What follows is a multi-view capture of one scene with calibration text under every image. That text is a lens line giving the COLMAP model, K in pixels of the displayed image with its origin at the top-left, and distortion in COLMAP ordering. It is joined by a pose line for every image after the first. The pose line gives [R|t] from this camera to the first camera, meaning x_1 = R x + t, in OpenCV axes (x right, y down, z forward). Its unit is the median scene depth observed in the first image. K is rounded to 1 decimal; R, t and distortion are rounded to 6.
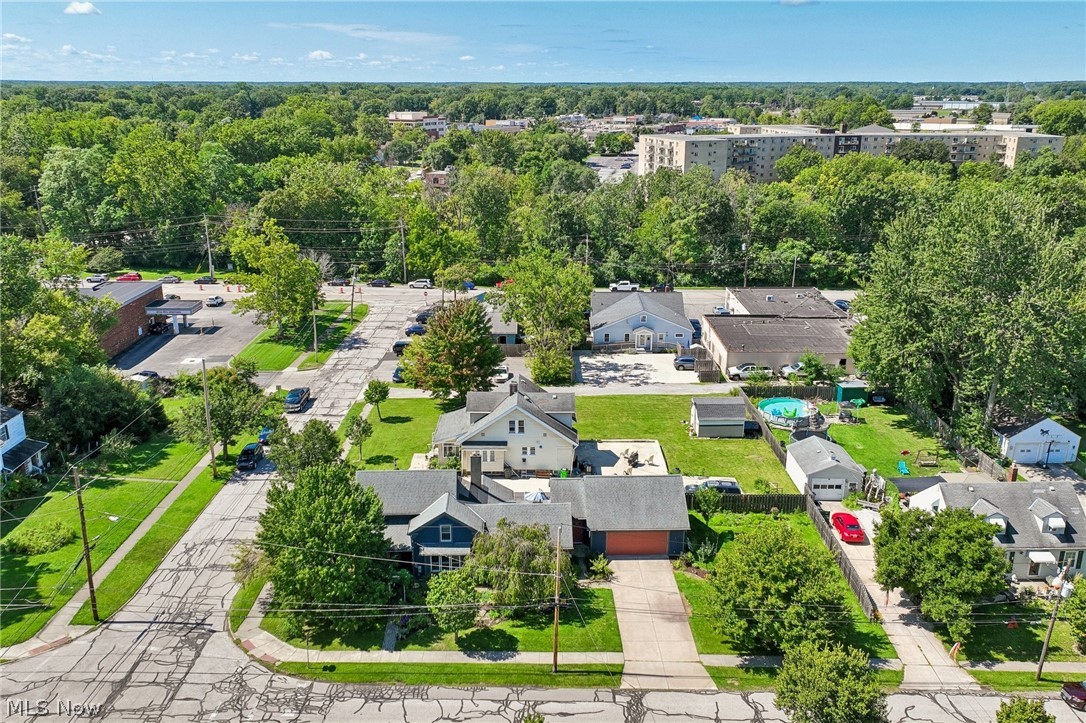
lens RADIAL K [[903.8, 0, 543.0], [0, 903.8, 361.5], [0, 0, 1]] dist [0.005654, -0.001884]
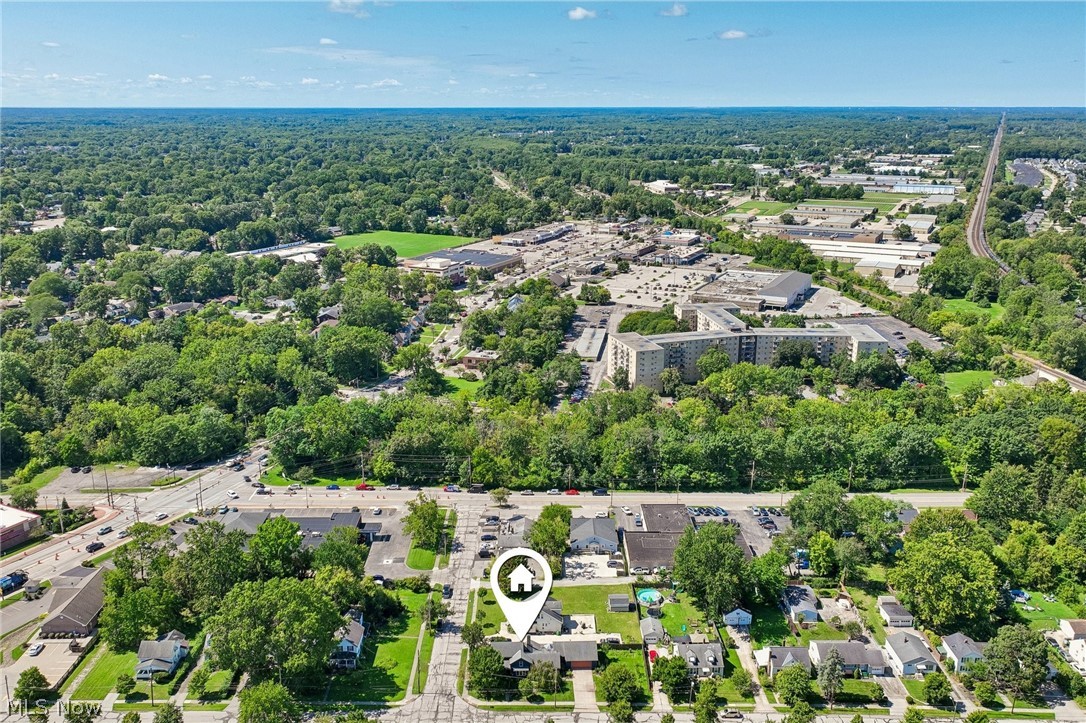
lens RADIAL K [[903.8, 0, 543.0], [0, 903.8, 361.5], [0, 0, 1]] dist [0.005654, -0.001884]
pose [[0.999973, -0.004368, 0.005929, -0.034068], [0.004493, 0.999764, -0.021274, -0.644692], [-0.005835, 0.021300, 0.999756, -1.769620]]
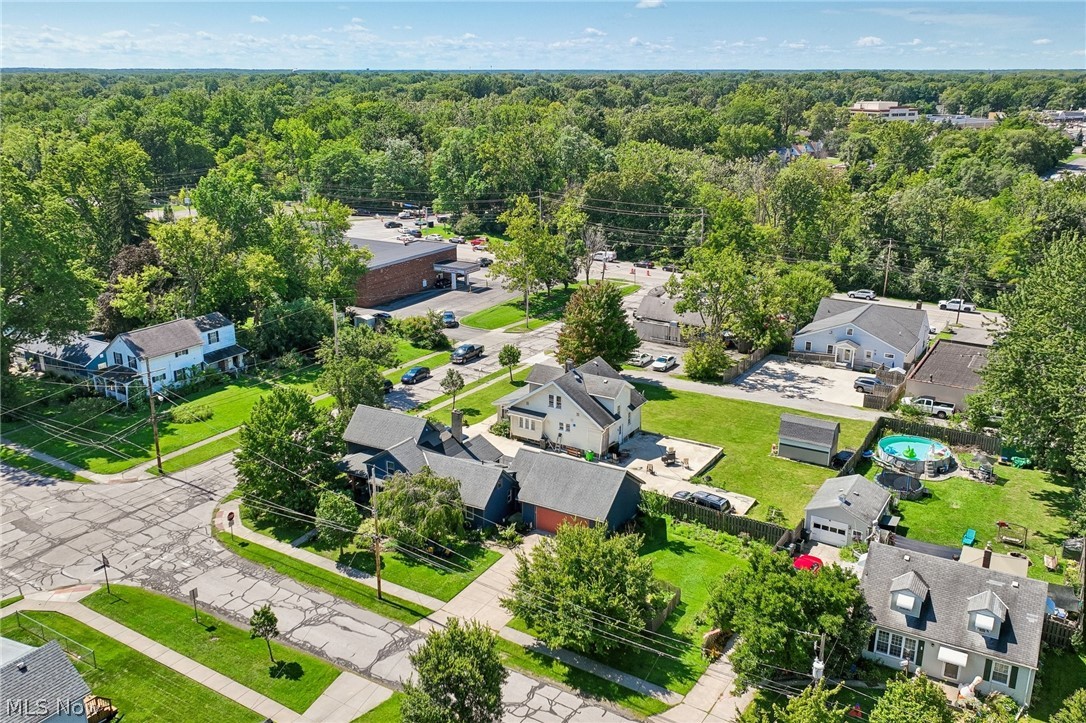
lens RADIAL K [[917.3, 0, 543.0], [0, 917.3, 361.5], [0, 0, 1]] dist [0.008815, -0.005219]
pose [[0.850439, 0.157076, -0.502077, 0.482382], [-0.153208, 0.986965, 0.049265, -0.023959], [0.503270, 0.035025, 0.863419, 0.071868]]
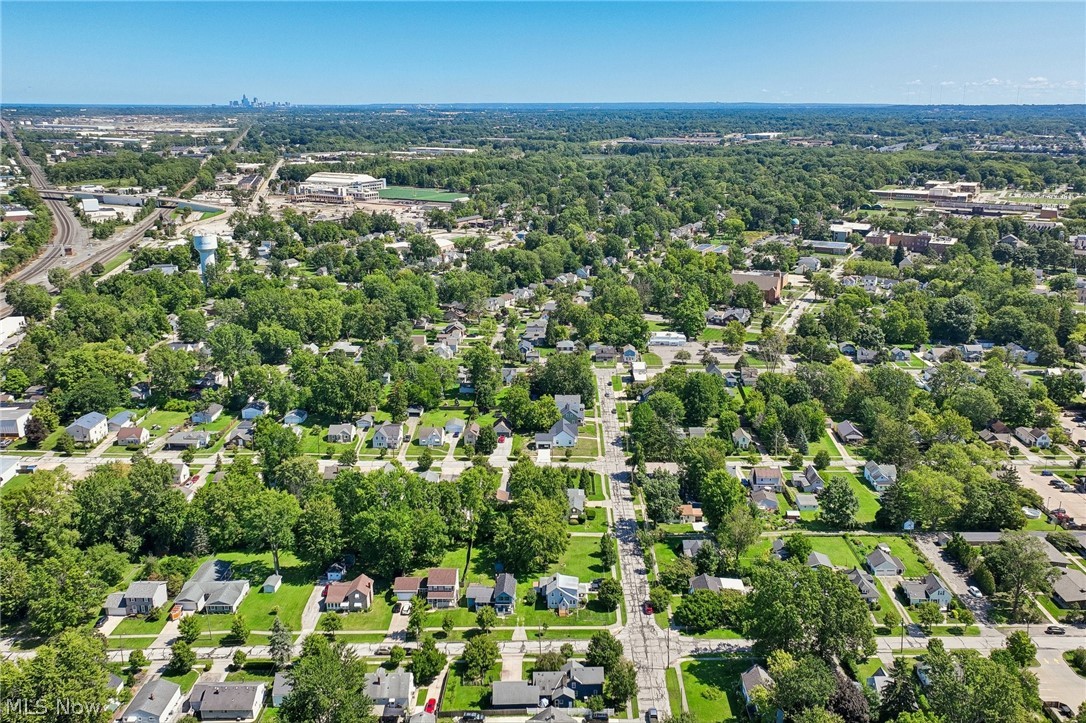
lens RADIAL K [[903.8, 0, 543.0], [0, 903.8, 361.5], [0, 0, 1]] dist [0.005654, -0.001884]
pose [[-0.999809, 0.004036, 0.019099, -0.052826], [0.013803, 0.838024, 0.545459, -1.965109], [-0.013804, 0.545619, -0.837920, 2.447850]]
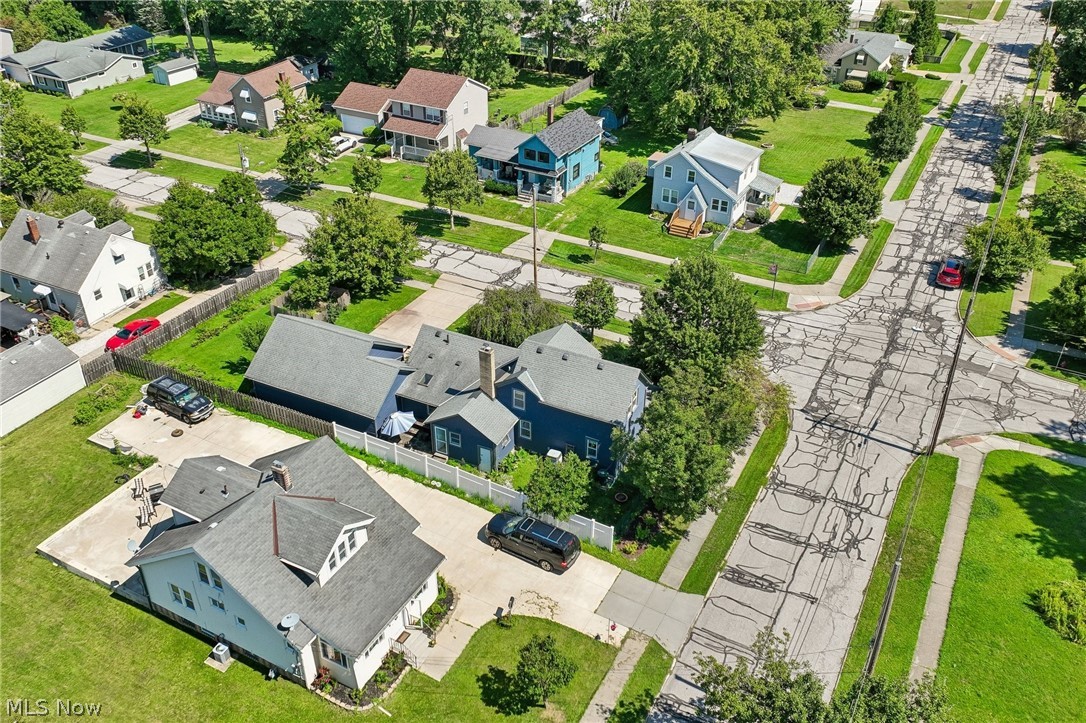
lens RADIAL K [[903.8, 0, 543.0], [0, 903.8, 361.5], [0, 0, 1]] dist [0.005654, -0.001884]
pose [[-0.878953, -0.262767, 0.397989, -0.358706], [0.131450, 0.668709, 0.731813, -0.369436], [-0.458435, 0.695545, -0.553222, 1.193422]]
